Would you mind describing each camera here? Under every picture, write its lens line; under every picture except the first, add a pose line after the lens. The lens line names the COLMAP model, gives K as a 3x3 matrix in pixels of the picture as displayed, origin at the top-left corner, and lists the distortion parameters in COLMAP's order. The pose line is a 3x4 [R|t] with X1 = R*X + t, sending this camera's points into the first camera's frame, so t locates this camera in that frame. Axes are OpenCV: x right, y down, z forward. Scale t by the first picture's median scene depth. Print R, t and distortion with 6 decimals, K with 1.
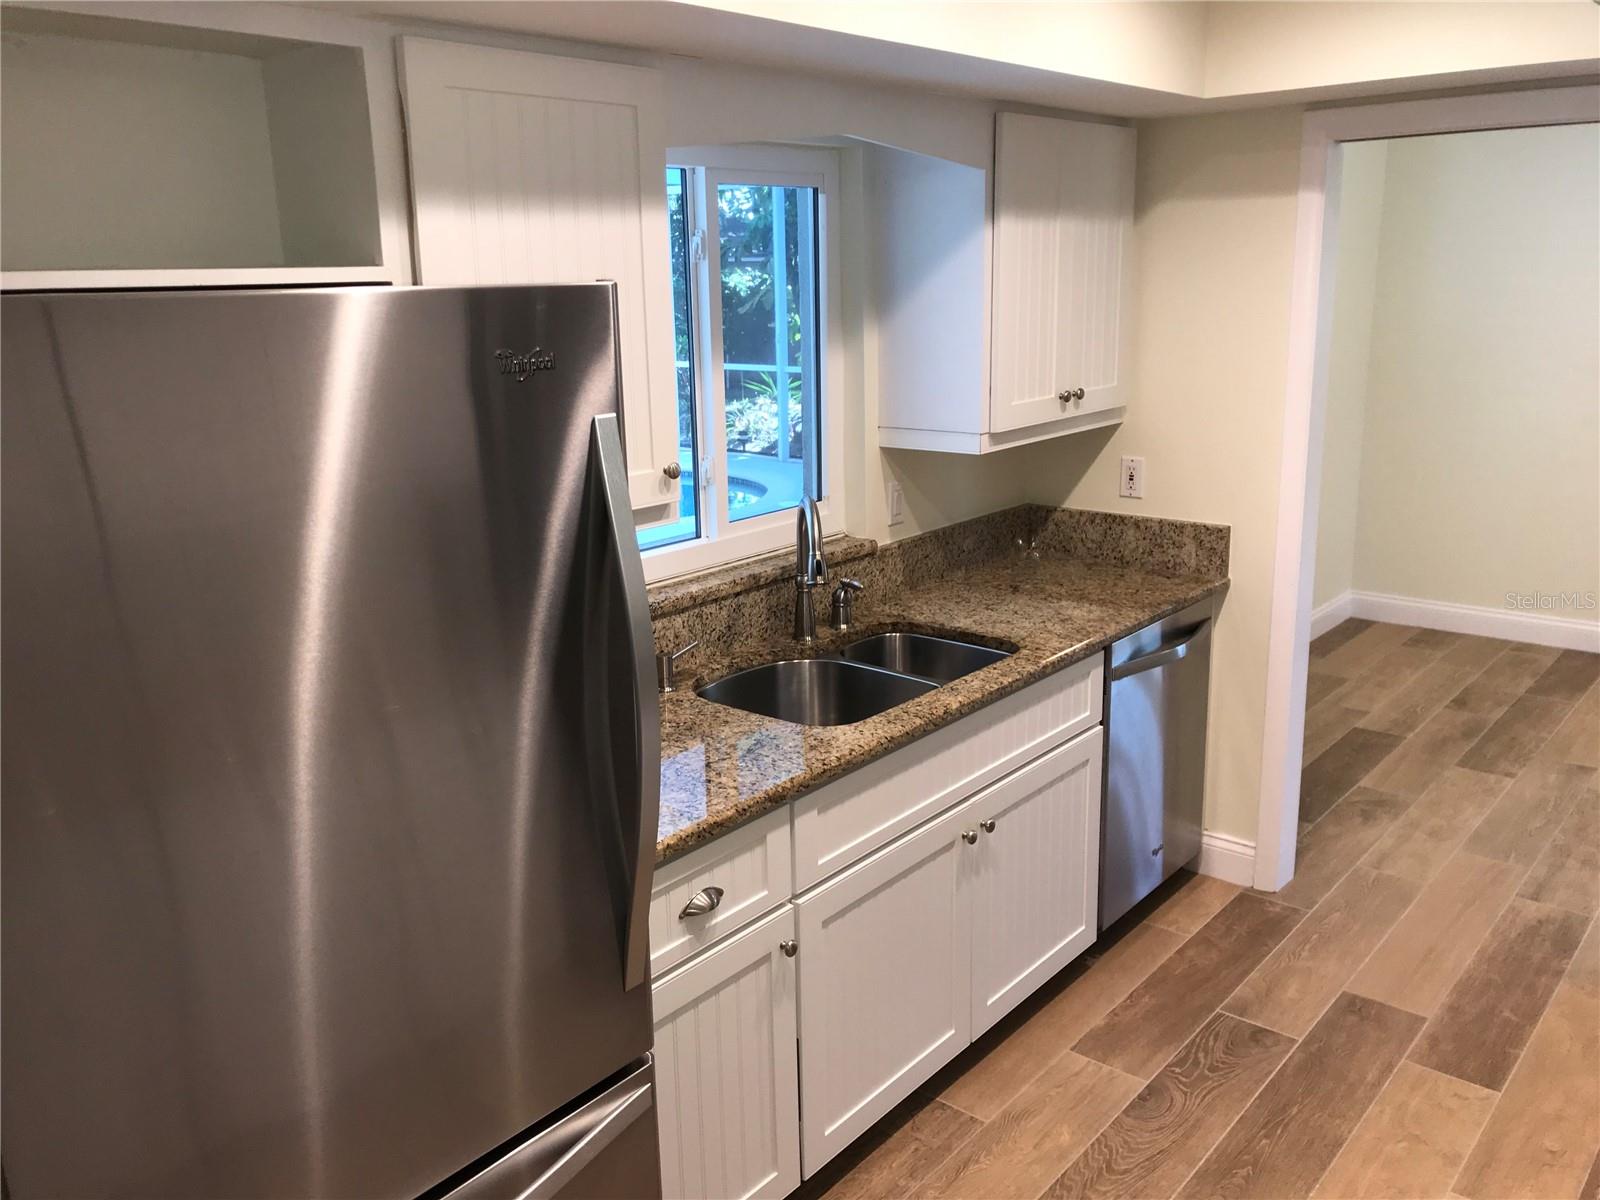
lens RADIAL K [[1314.6, 0, 799.9], [0, 1314.6, 593.3], [0, 0, 1]] dist [0.040708, -0.038325]
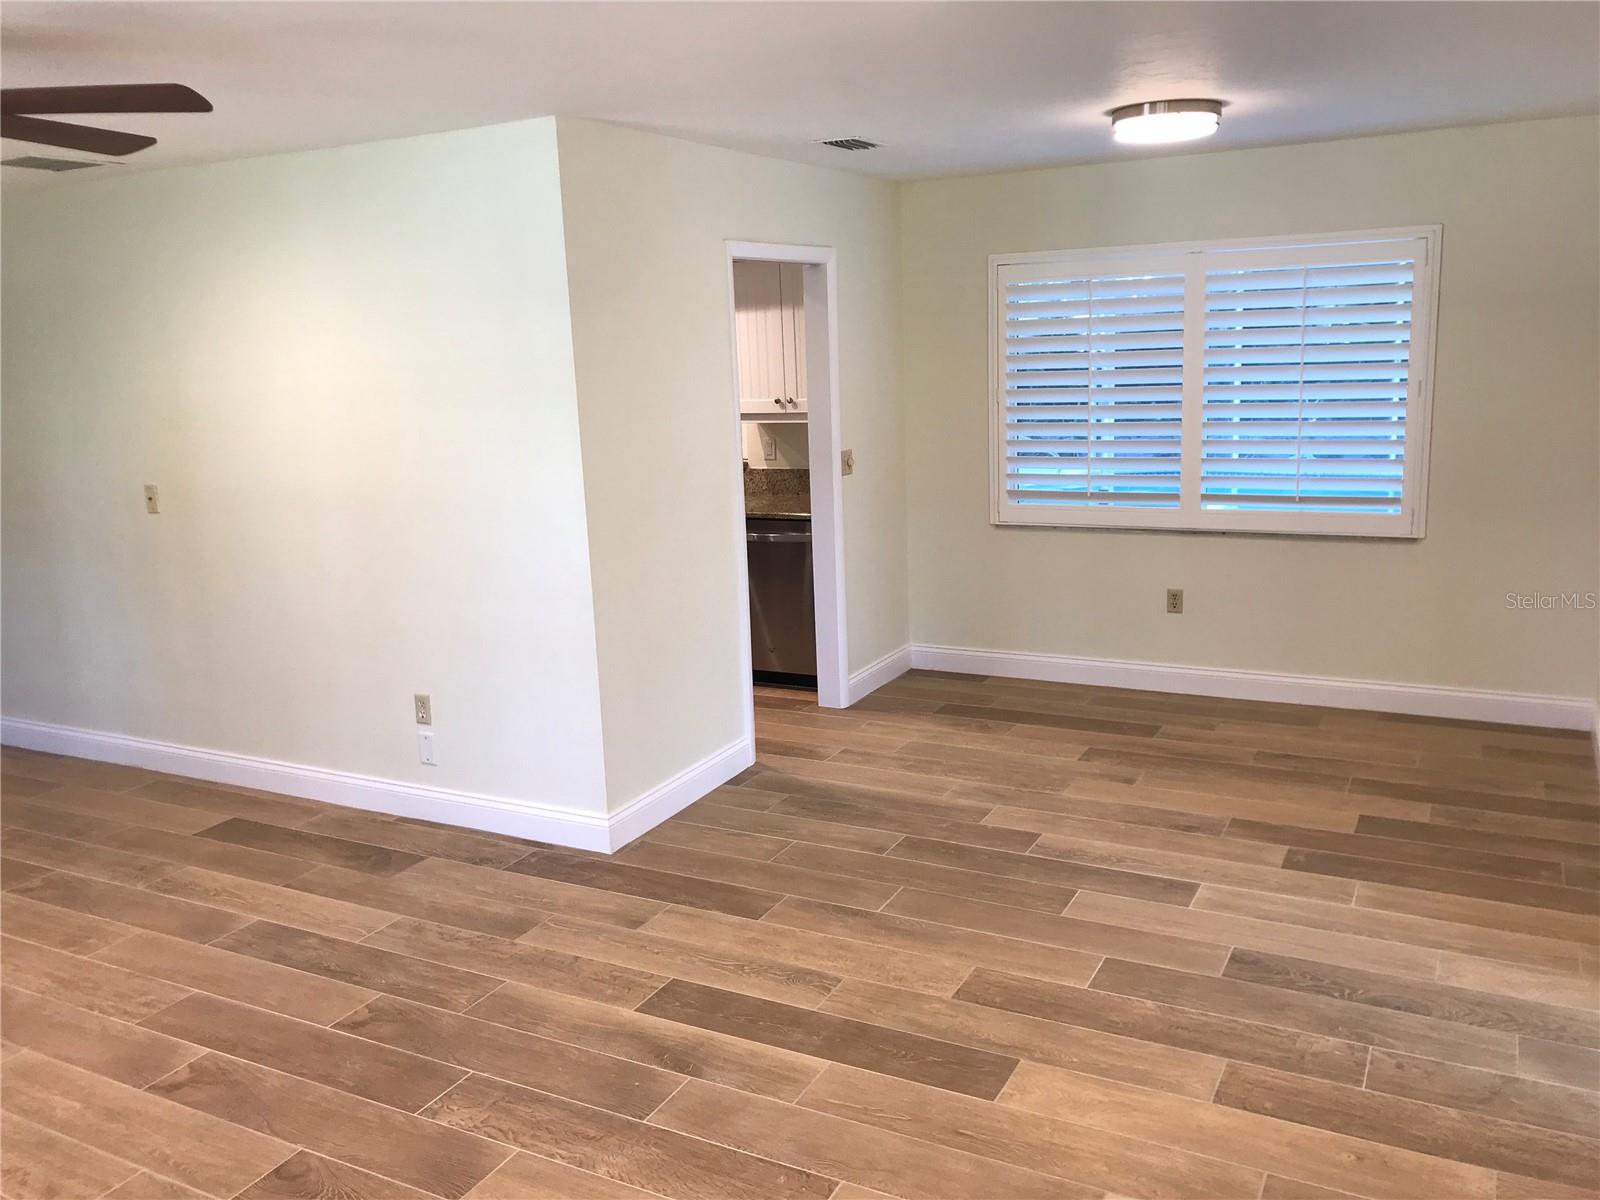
lens RADIAL K [[1314.6, 0, 797.4], [0, 1314.6, 595.8], [0, 0, 1]] dist [0.040708, -0.038325]
pose [[0.203364, 0.196132, -0.959258, 1.594005], [-0.205492, 0.966460, 0.154040, -0.131960], [0.957296, 0.165793, 0.236846, 0.464196]]
